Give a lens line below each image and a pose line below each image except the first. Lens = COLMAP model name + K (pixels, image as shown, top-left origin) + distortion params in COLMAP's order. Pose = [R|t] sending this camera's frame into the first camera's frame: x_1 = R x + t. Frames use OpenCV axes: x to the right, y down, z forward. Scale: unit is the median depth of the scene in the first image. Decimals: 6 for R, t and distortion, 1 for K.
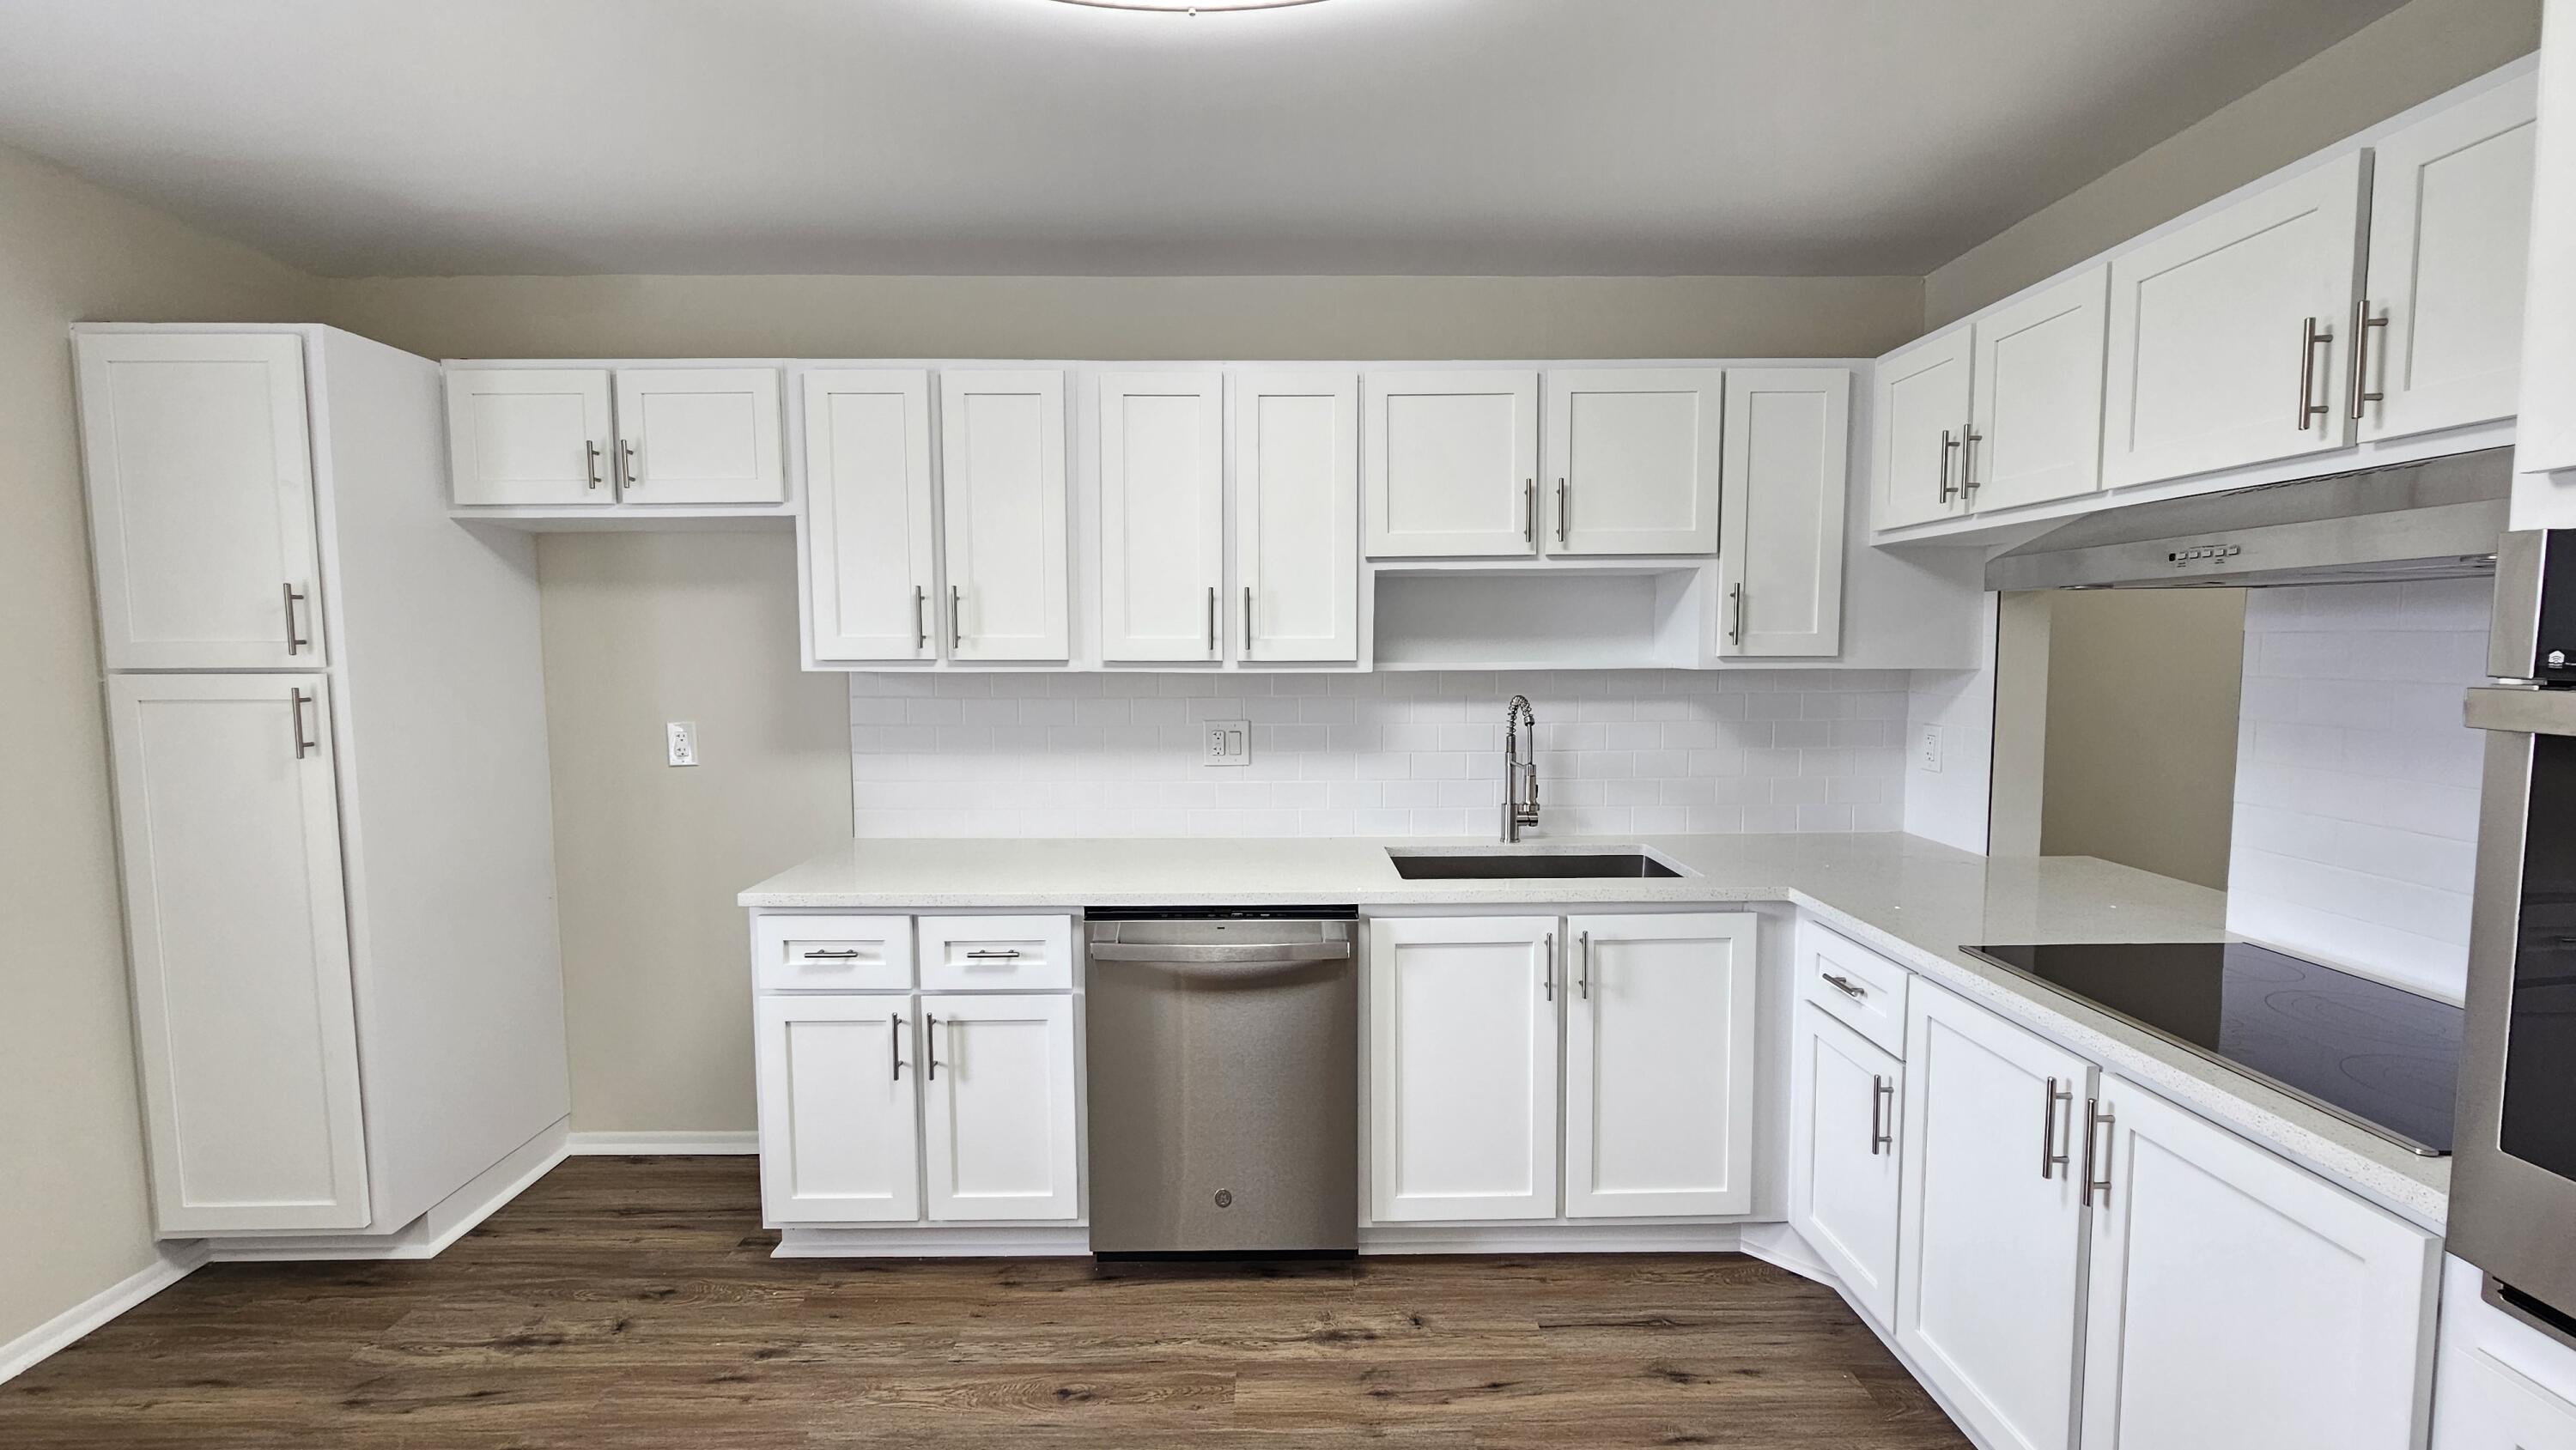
lens RADIAL K [[1055.0, 0, 1279.3], [0, 1055.0, 722.1], [0, 0, 1]] dist [-0.002483, 0.000167]
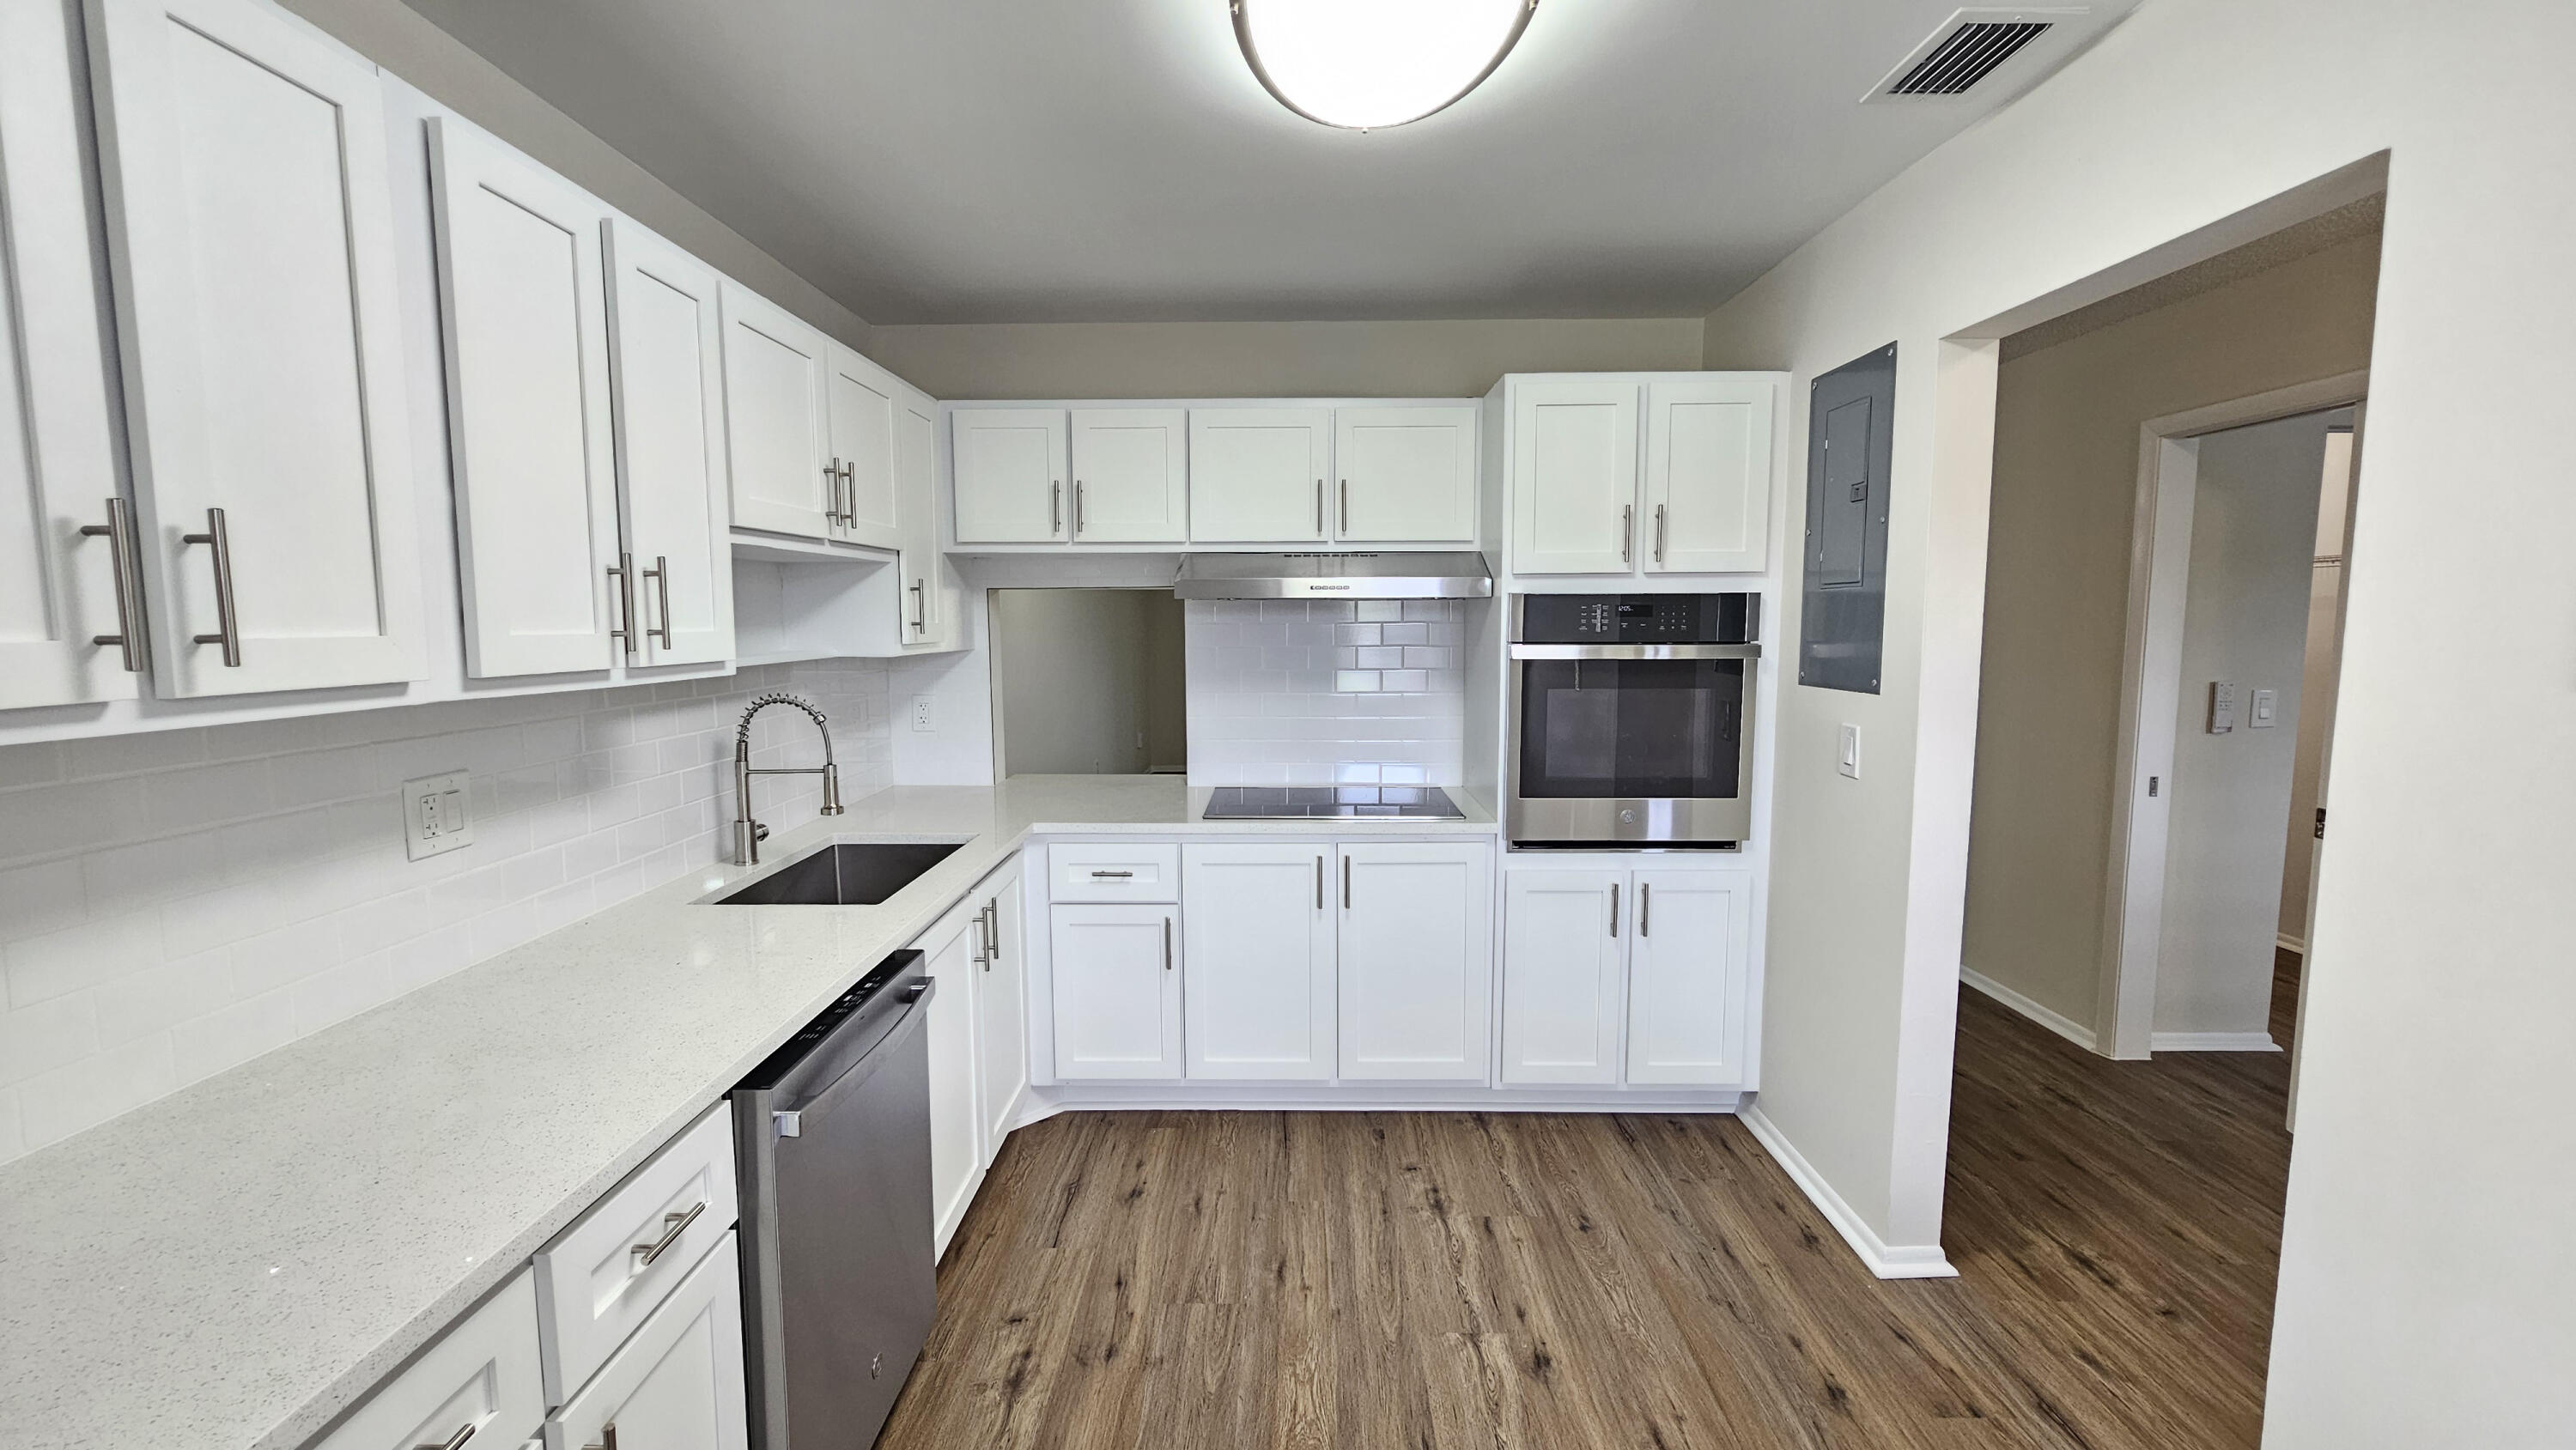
lens RADIAL K [[1022.8, 0, 1299.6], [0, 1022.8, 718.5], [0, 0, 1]] dist [-0.021164, -0.000004]
pose [[0.020047, -0.092929, 0.995471, -0.854926], [0.078557, 0.992739, 0.091092, -0.066965], [-0.996708, 0.076375, 0.027201, 0.746608]]
